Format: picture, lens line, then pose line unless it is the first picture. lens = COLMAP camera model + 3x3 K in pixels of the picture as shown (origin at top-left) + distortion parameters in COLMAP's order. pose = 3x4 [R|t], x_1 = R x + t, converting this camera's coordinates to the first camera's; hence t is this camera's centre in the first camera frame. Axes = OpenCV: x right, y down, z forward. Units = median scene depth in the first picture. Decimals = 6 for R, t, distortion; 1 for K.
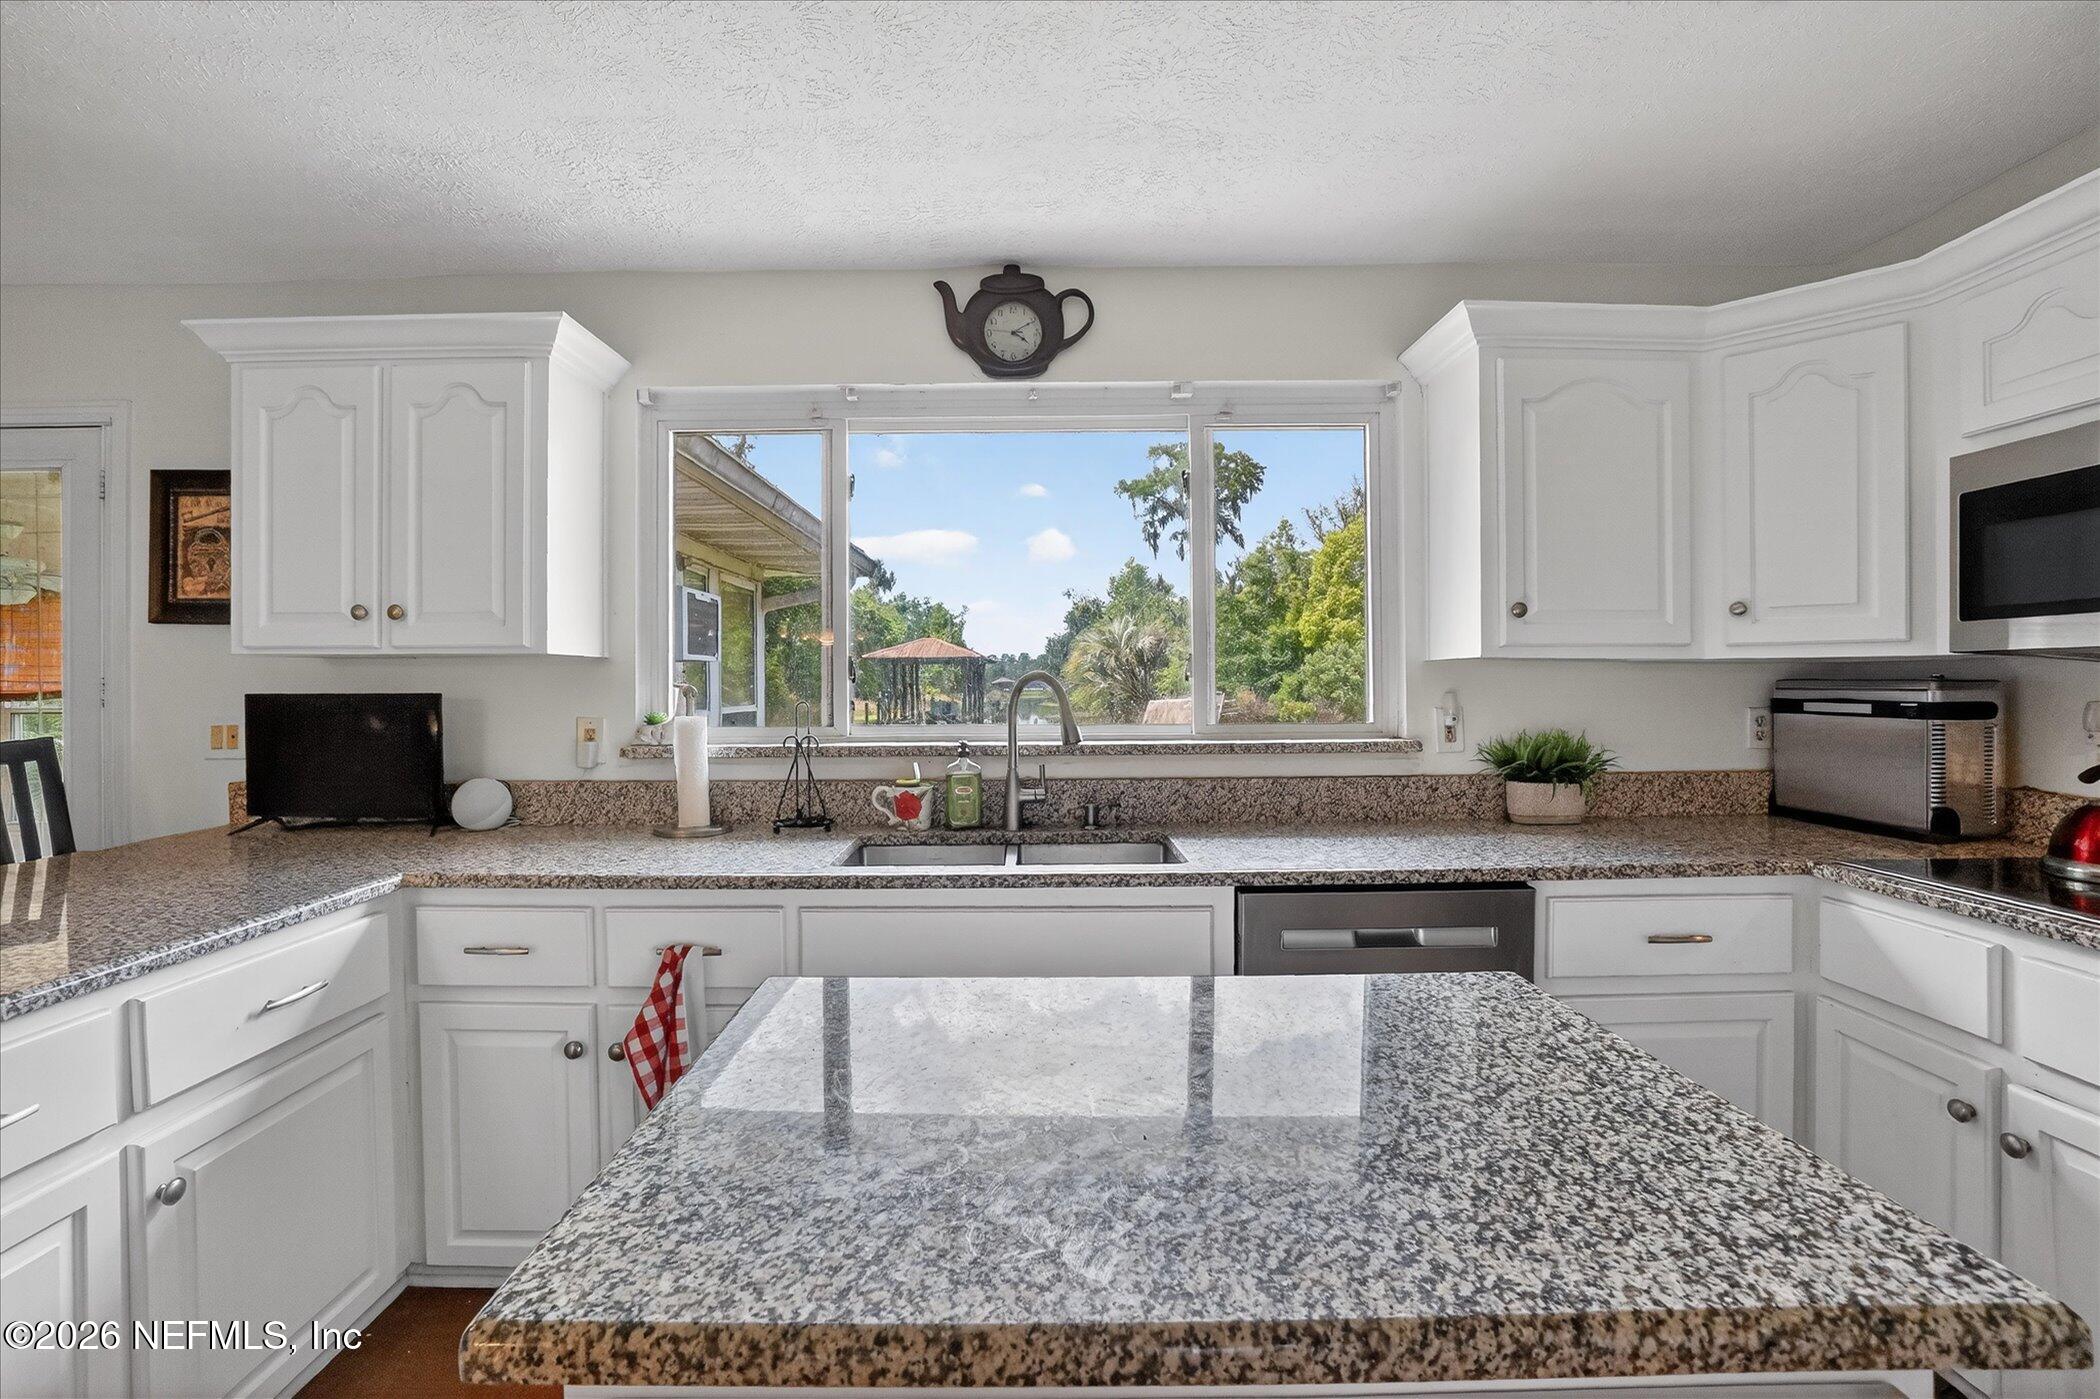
lens RADIAL K [[957.9, 0, 1051.3], [0, 957.9, 687.0], [0, 0, 1]] dist [-0.025471, 0.002863]
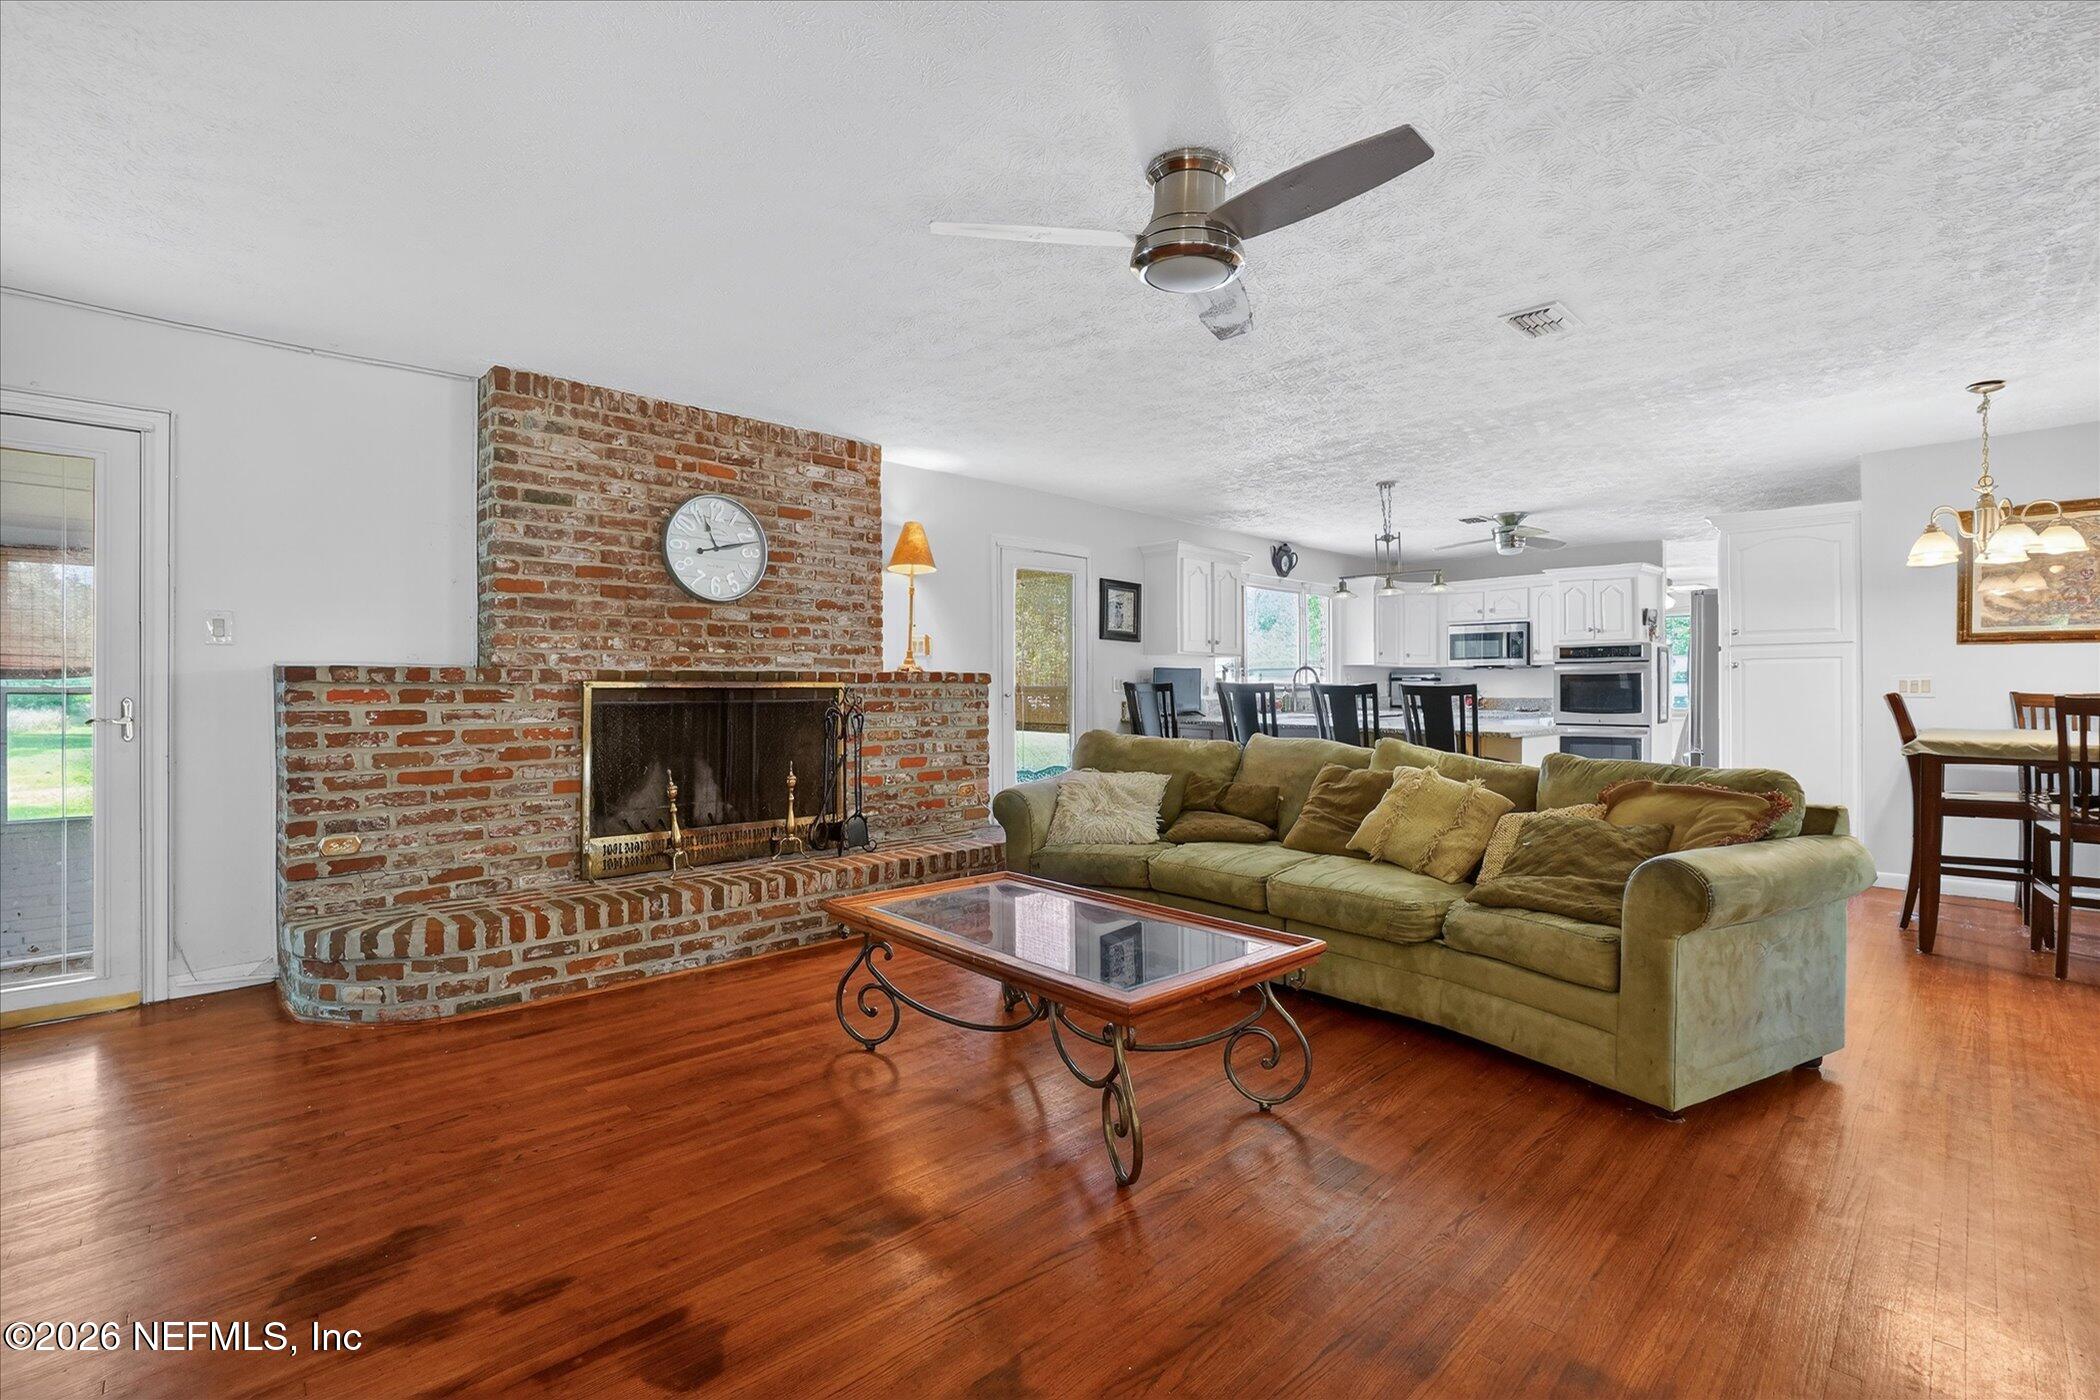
lens RADIAL K [[957.9, 0, 1047.1], [0, 957.9, 689.7], [0, 0, 1]] dist [-0.025471, 0.002863]
pose [[0.725181, 0.002927, 0.688552, -2.928538], [0.000302, 0.999990, -0.004569, 0.086603], [-0.688558, 0.003521, 0.725173, -0.849566]]
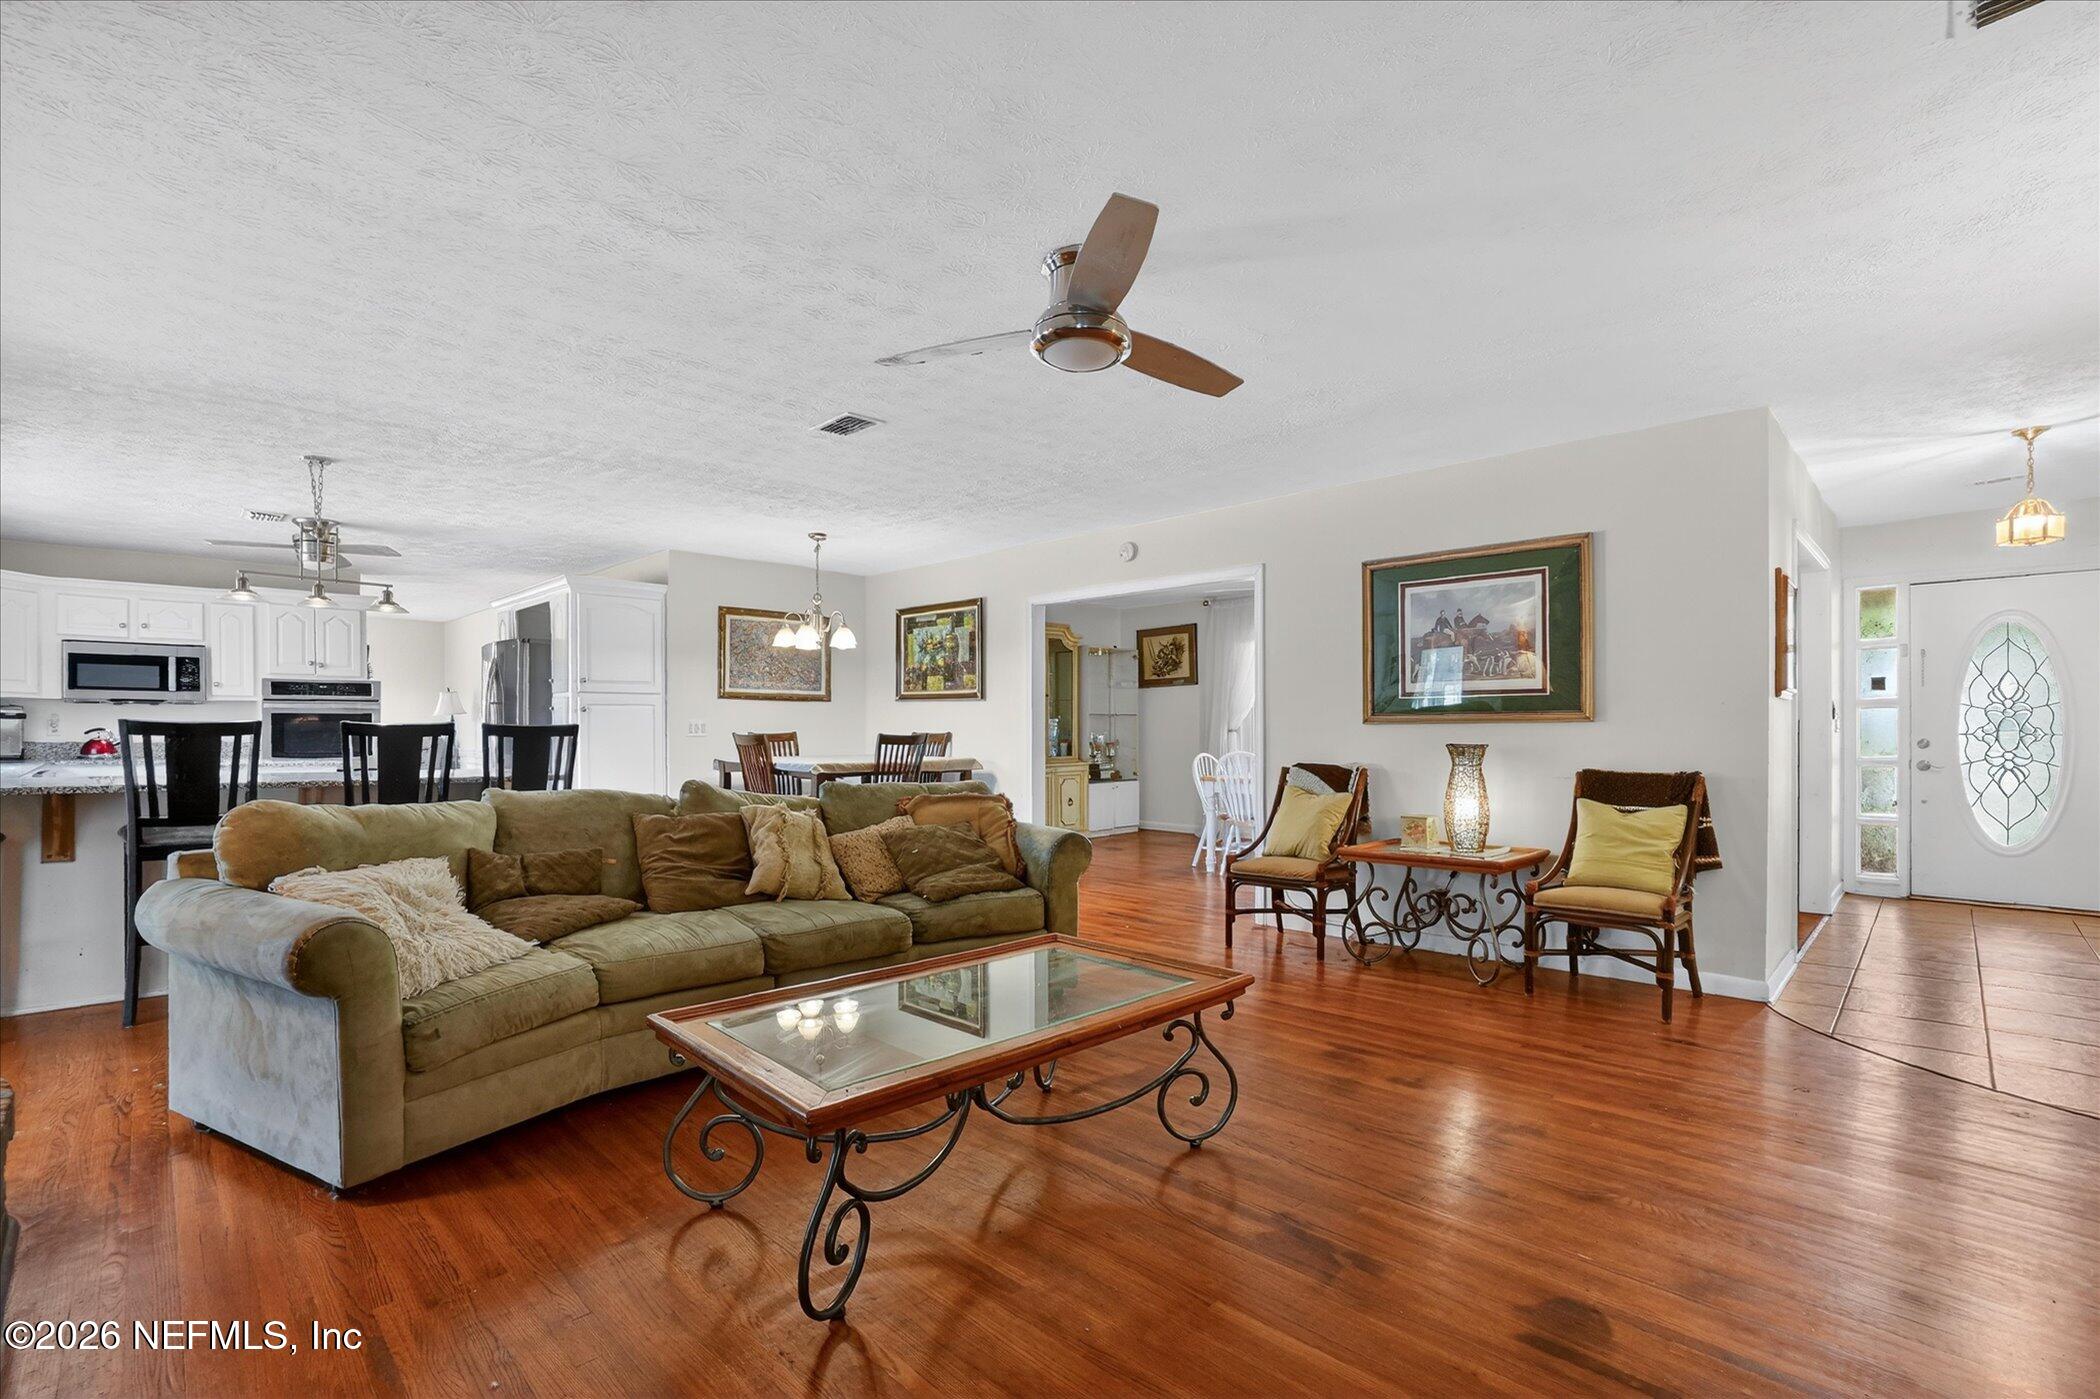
lens RADIAL K [[957.9, 0, 1025.6], [0, 957.9, 739.7], [0, 0, 1]] dist [-0.025471, 0.002863]
pose [[-0.697118, -0.003684, 0.716947, -2.888023], [0.005685, 0.999927, 0.010666, 0.081303], [-0.716934, 0.011511, -0.697046, 0.610699]]
